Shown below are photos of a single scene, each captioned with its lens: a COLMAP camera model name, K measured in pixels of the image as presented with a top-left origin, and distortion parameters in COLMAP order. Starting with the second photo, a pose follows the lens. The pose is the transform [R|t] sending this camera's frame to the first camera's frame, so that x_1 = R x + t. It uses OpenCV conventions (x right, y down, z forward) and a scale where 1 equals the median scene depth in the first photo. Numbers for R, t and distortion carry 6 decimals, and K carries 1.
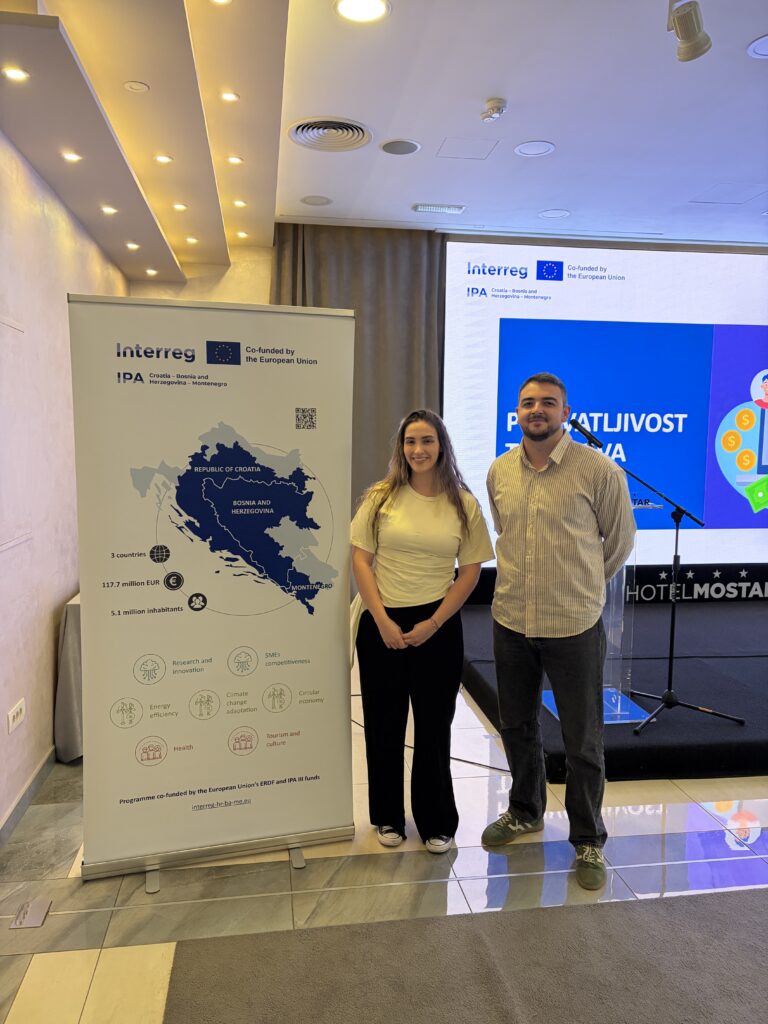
lens RADIAL K [[775.3, 0, 384.0], [0, 775.3, 512.0], [0, 0, 1]] dist [0.088060, -0.119588]
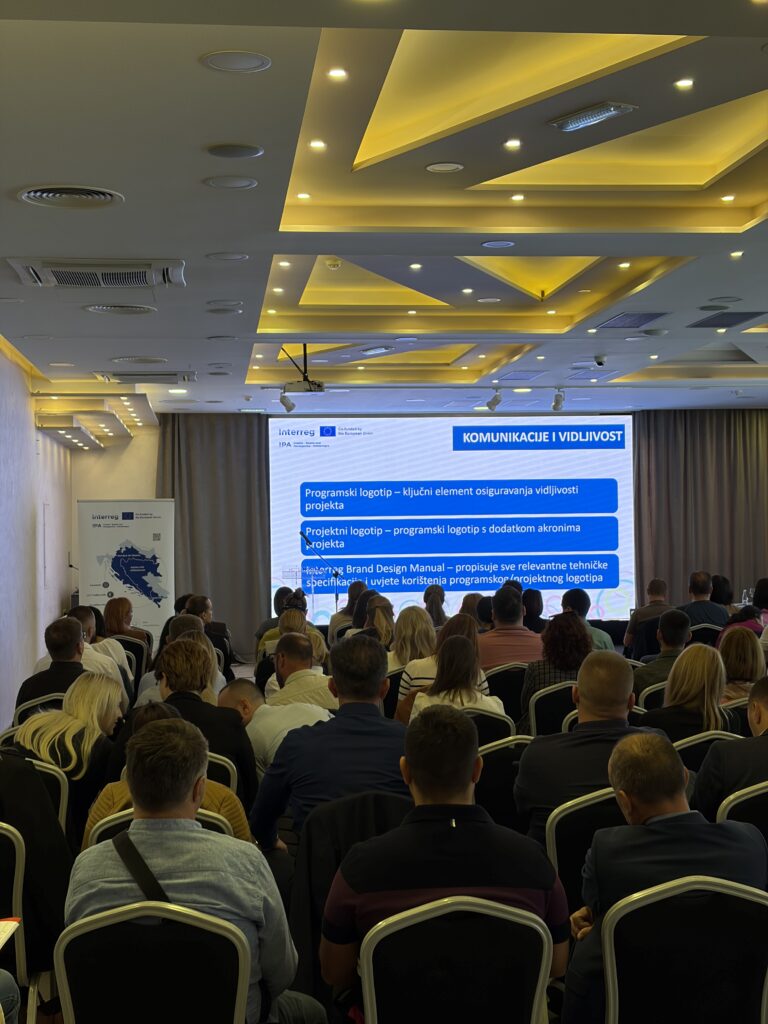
lens RADIAL K [[1542.7, 0, 384.0], [0, 1542.7, 512.0], [0, 0, 1]] dist [0.268586, -1.012008]
pose [[0.998778, -0.022442, -0.044025, 0.973349], [0.017649, 0.994167, -0.106397, 0.402317], [0.046156, 0.105490, 0.993349, -4.565204]]
